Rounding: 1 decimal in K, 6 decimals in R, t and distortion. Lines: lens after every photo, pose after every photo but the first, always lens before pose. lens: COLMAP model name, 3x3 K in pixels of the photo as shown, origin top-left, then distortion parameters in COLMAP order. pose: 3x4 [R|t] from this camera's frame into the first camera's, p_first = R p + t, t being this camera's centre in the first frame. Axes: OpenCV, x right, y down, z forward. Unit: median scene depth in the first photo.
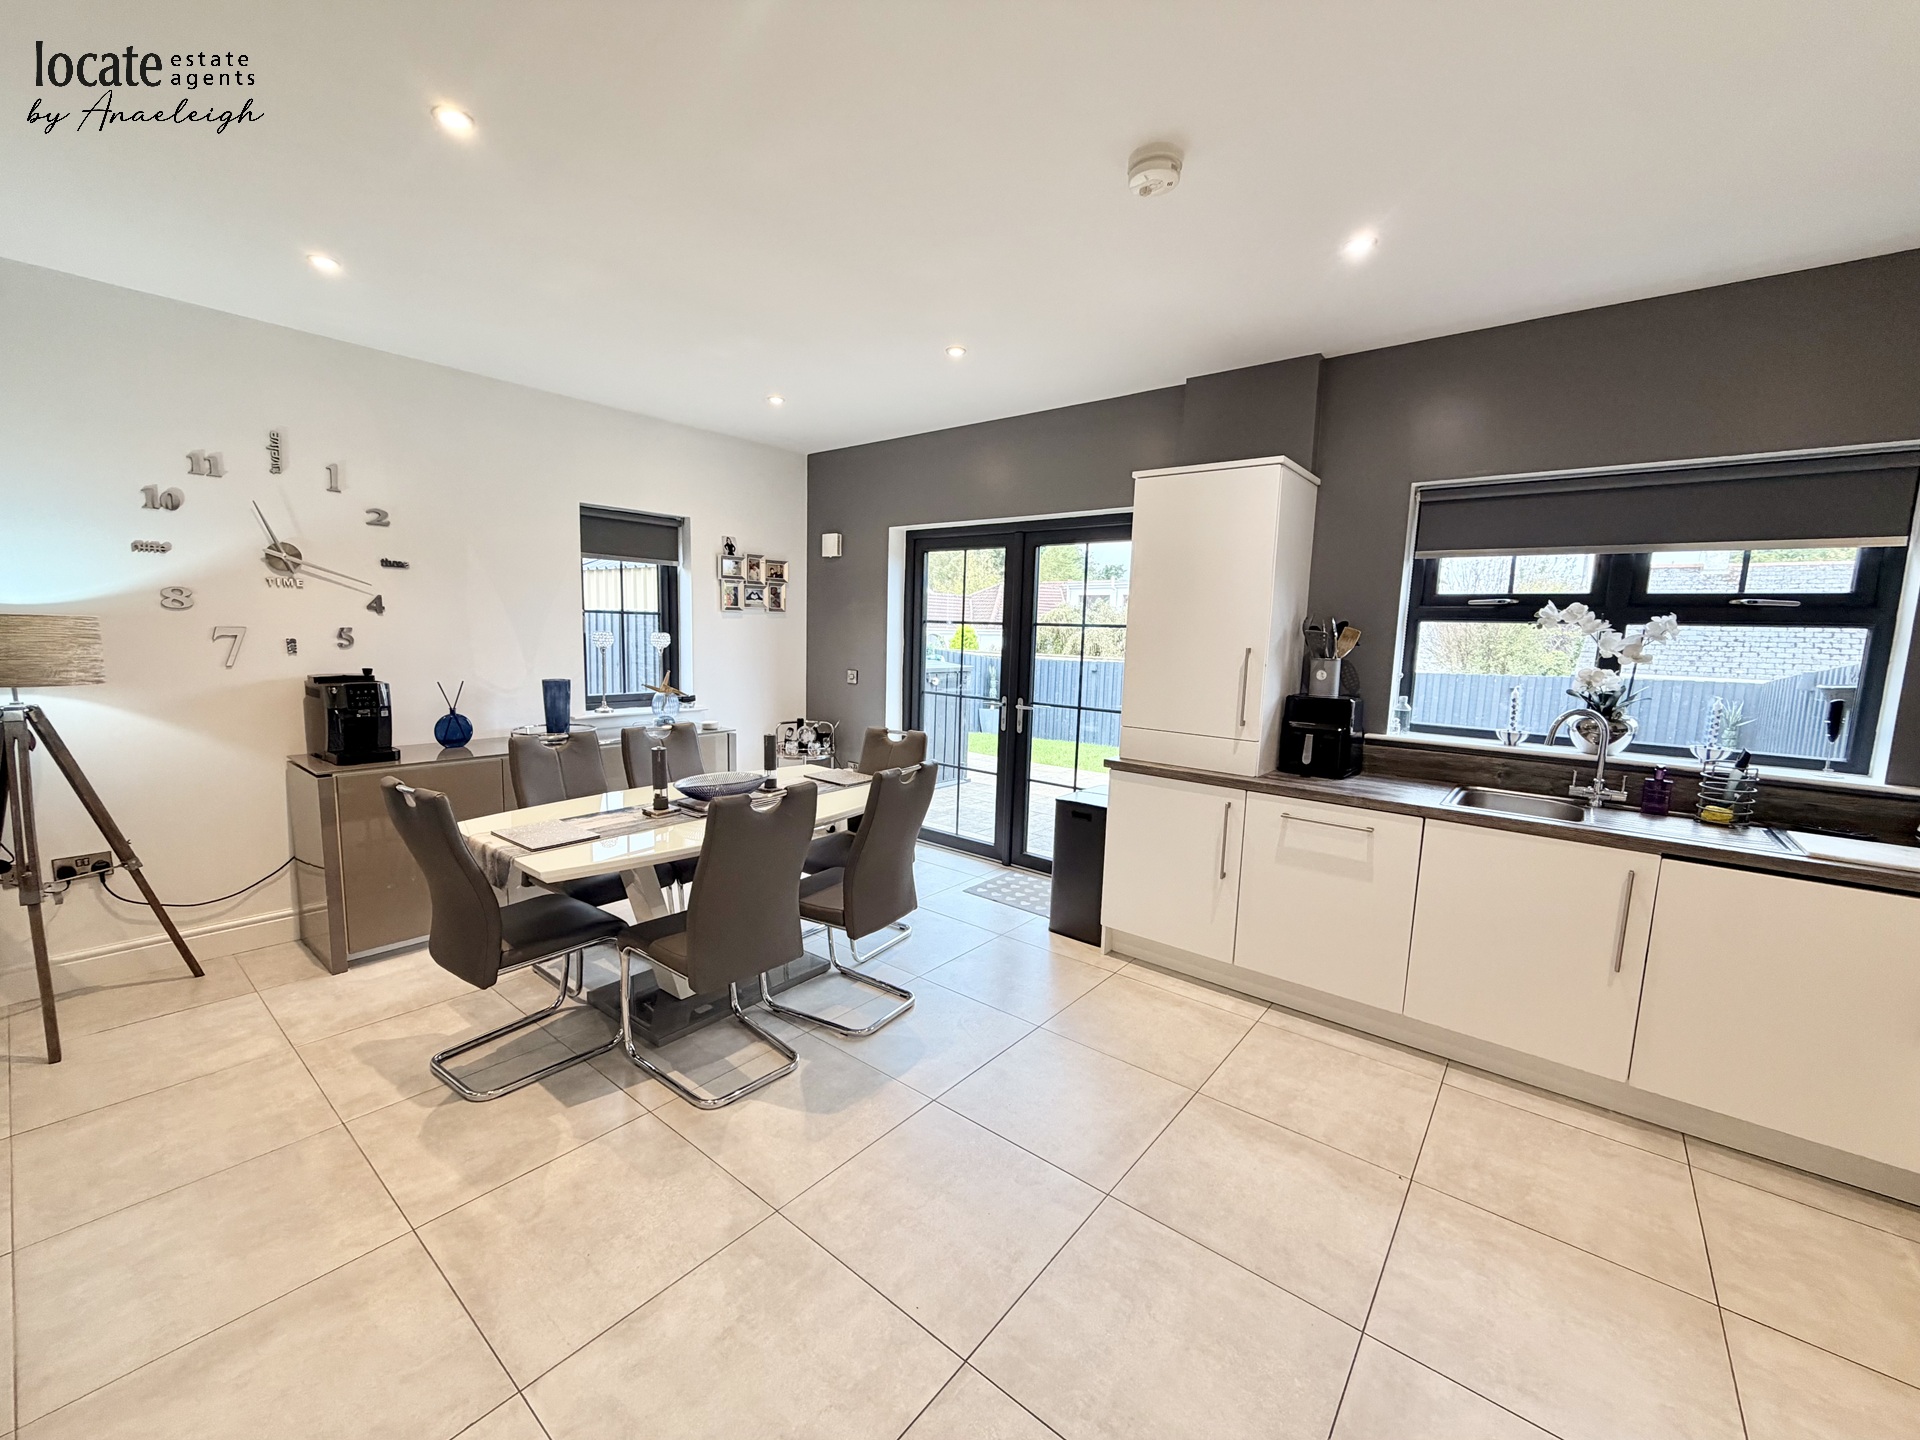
lens RADIAL K [[764.8, 0, 953.3], [0, 764.8, 725.0], [0, 0, 1]] dist [-0.000434, -0.000188]
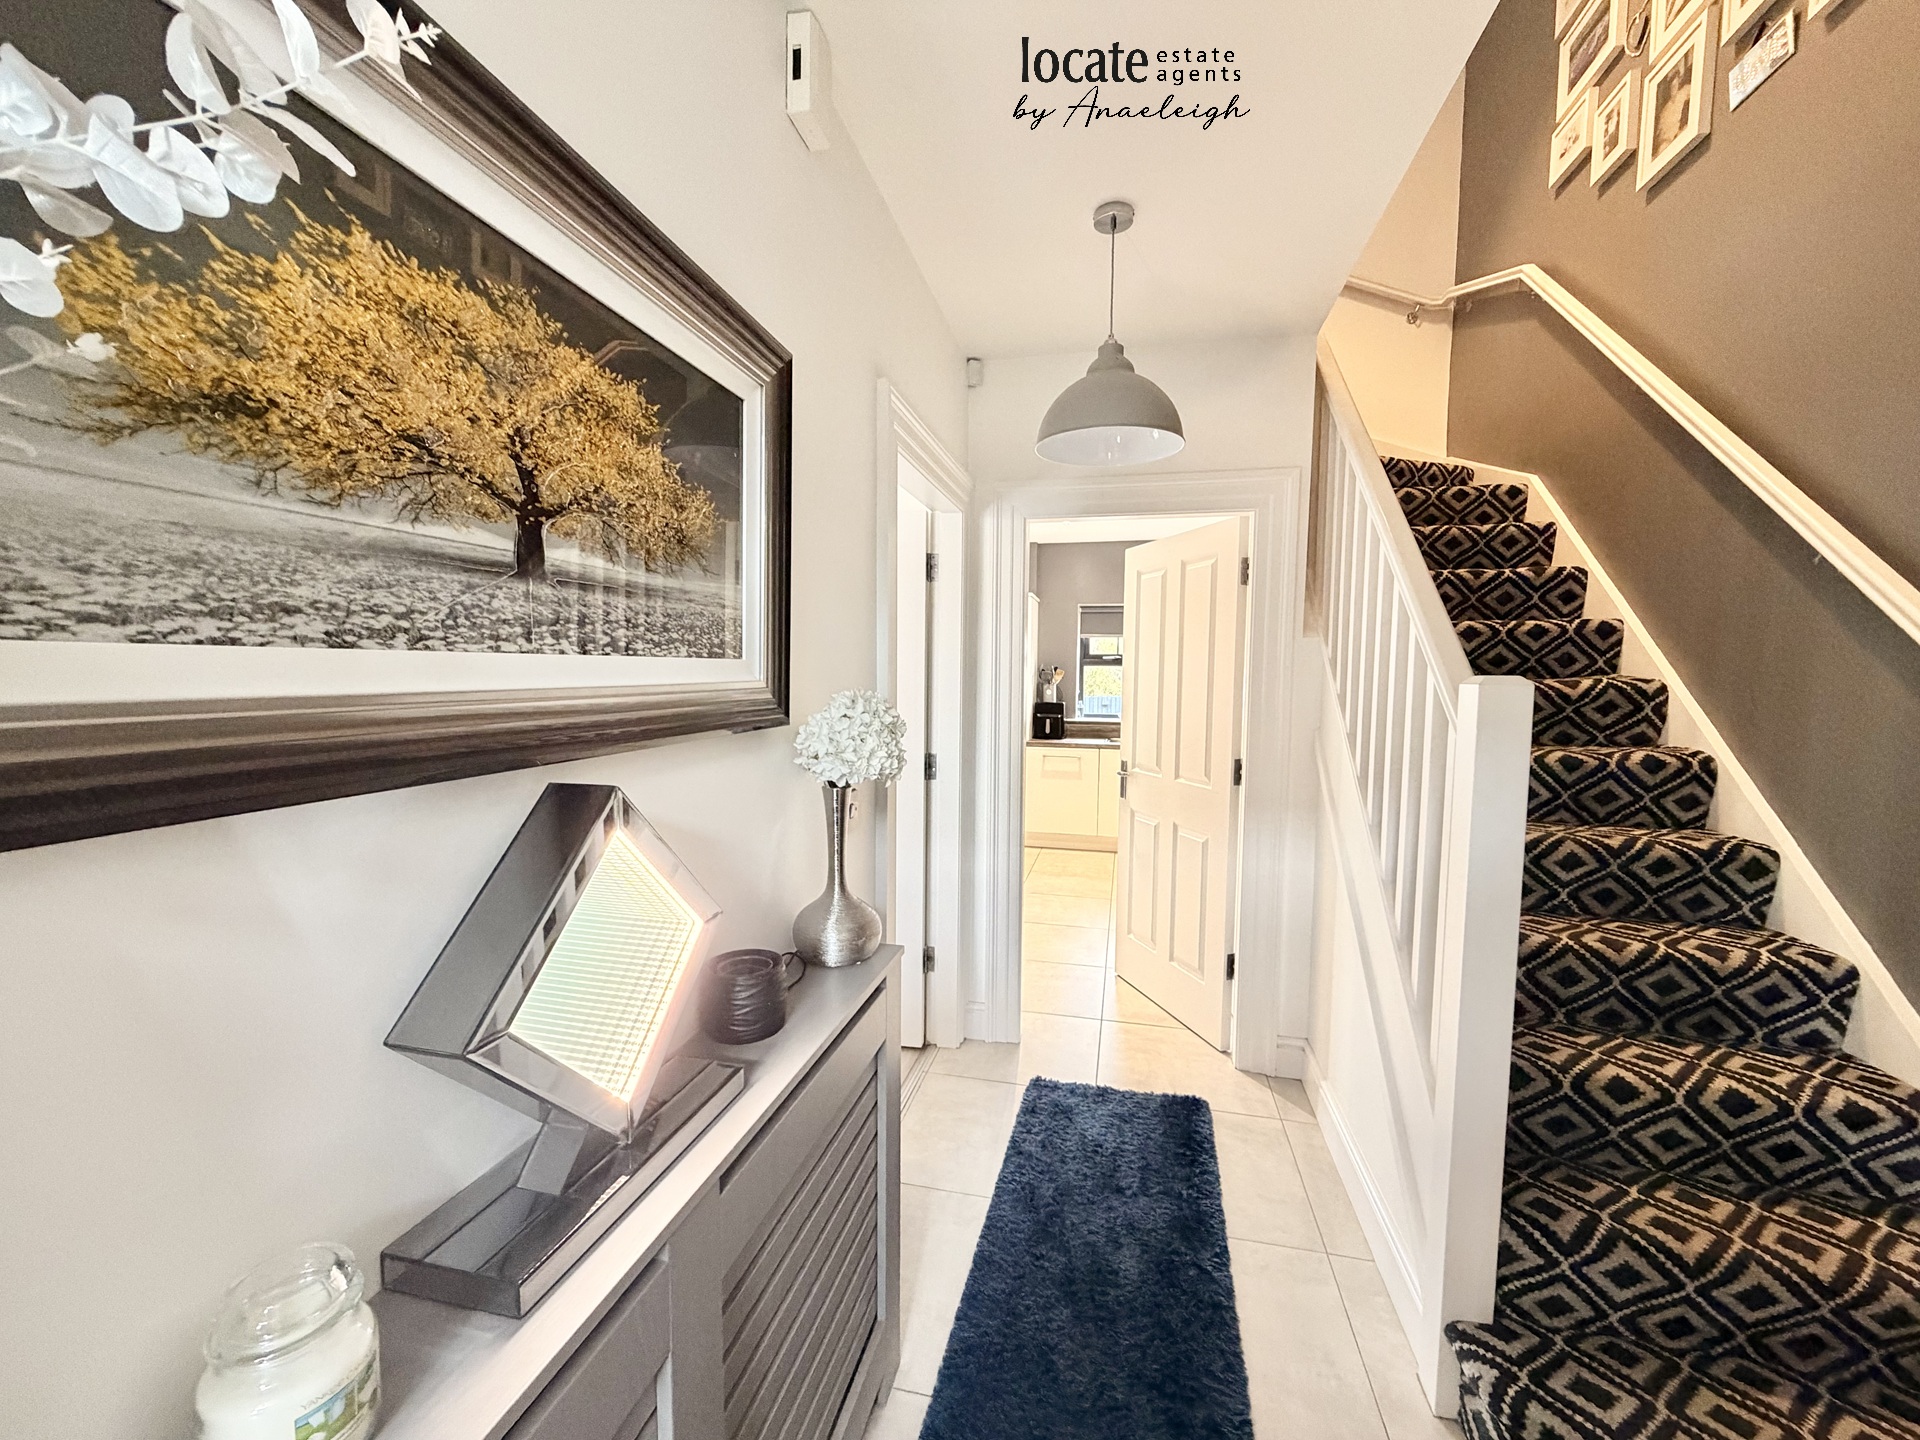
lens RADIAL K [[764.8, 0, 953.3], [0, 764.8, 725.0], [0, 0, 1]] dist [-0.000434, -0.000188]
pose [[0.897828, -0.049765, 0.437525, -0.713281], [0.071112, 0.996938, -0.032533, 0.079139], [-0.434566, 0.060323, 0.898617, -0.813886]]
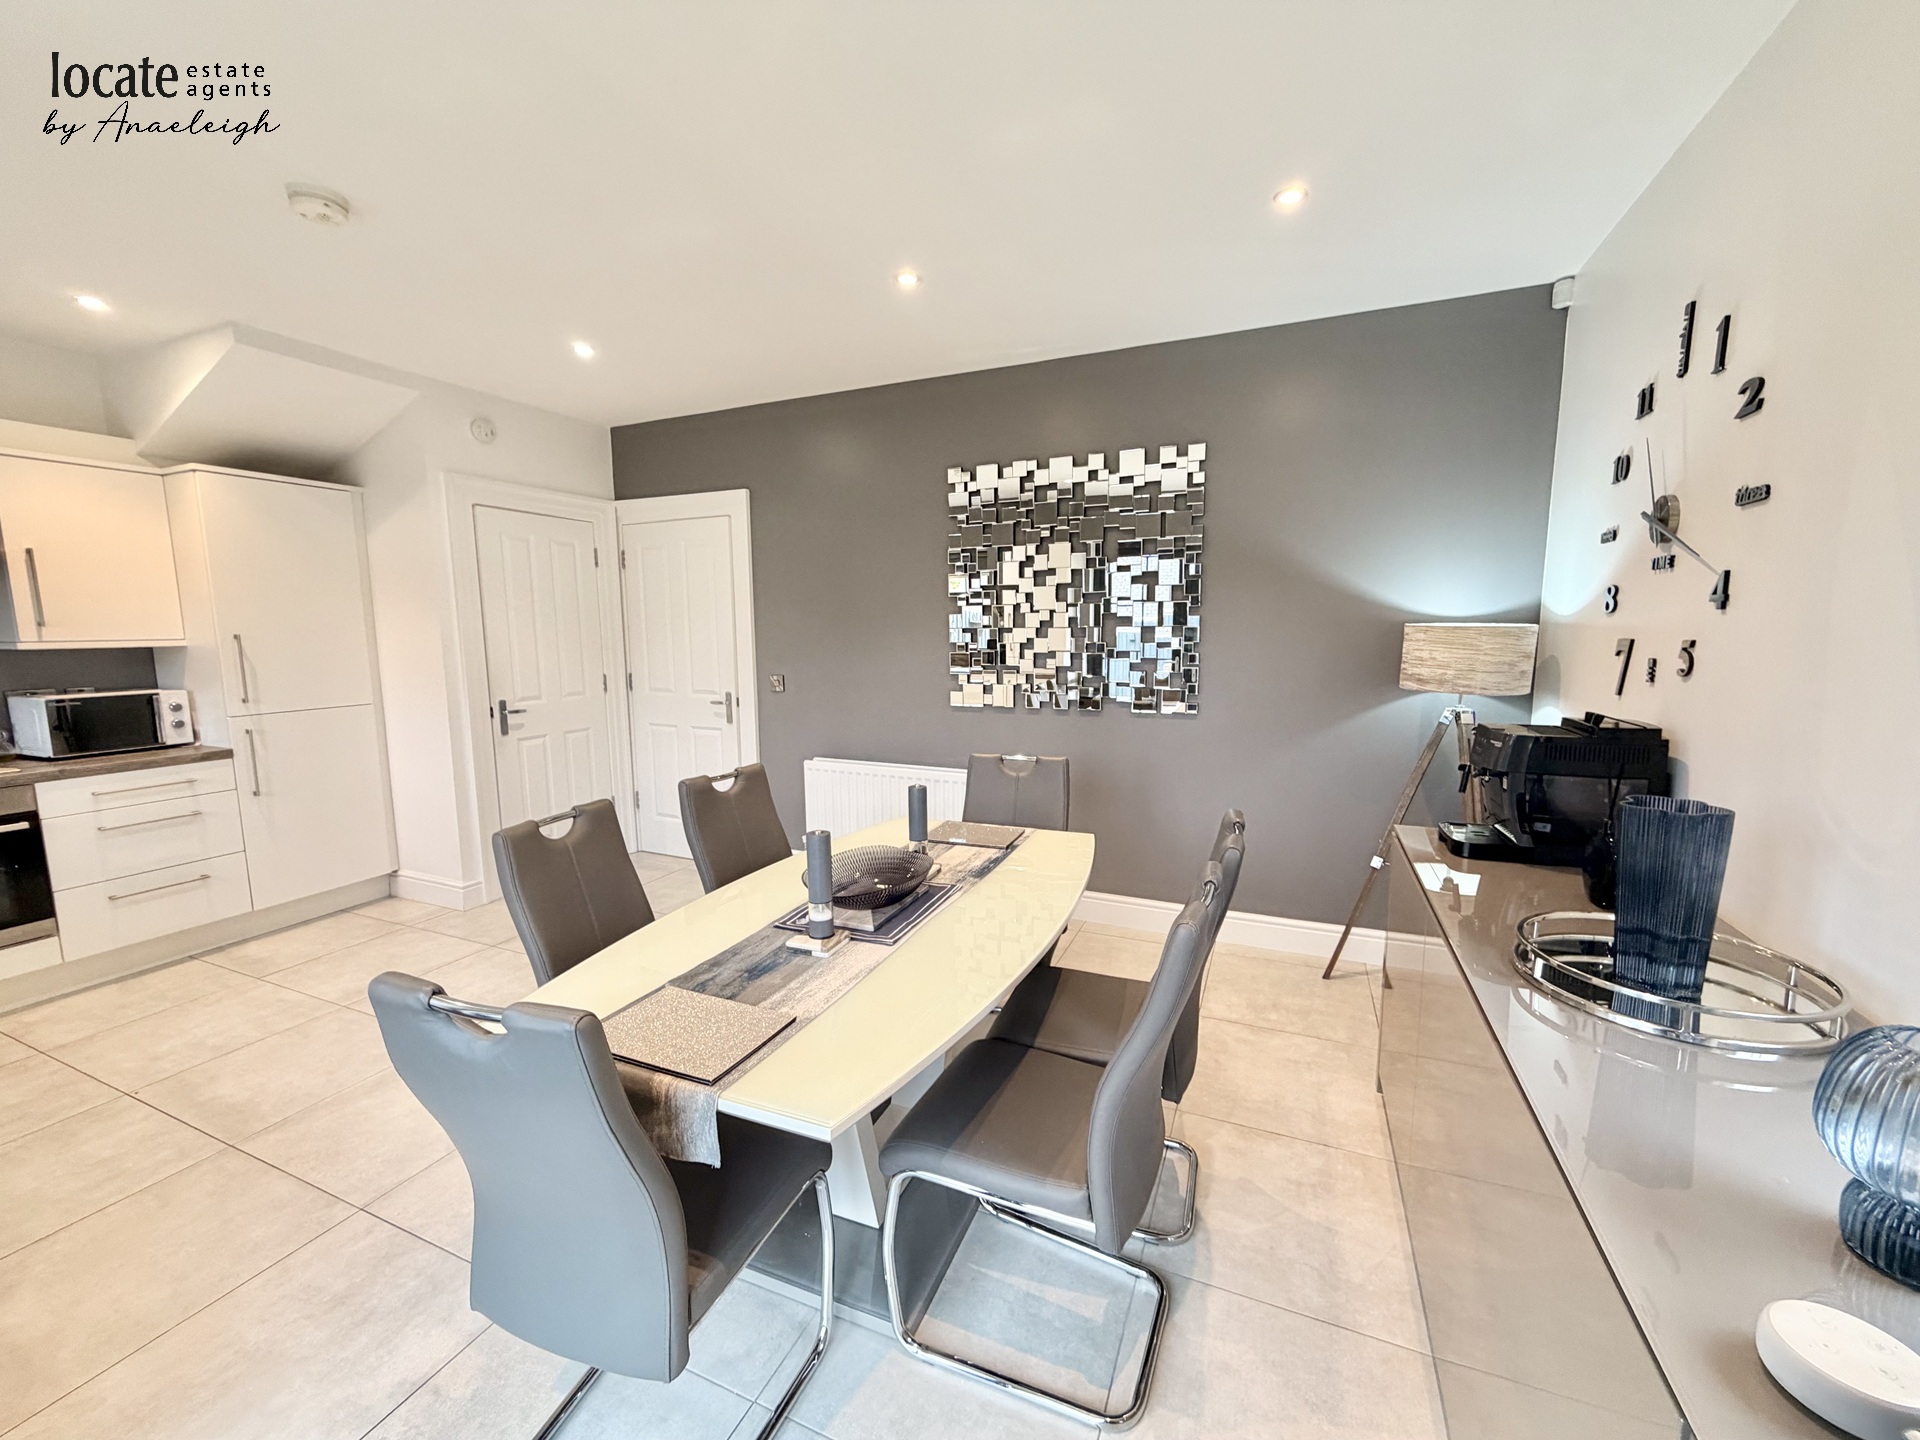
lens RADIAL K [[764.8, 0, 953.3], [0, 764.8, 725.0], [0, 0, 1]] dist [-0.000434, -0.000188]
pose [[-0.963422, 0.014038, -0.267620, -0.198358], [-0.053003, 0.968919, 0.241634, -0.190477], [0.262694, 0.246981, -0.932734, 1.532606]]
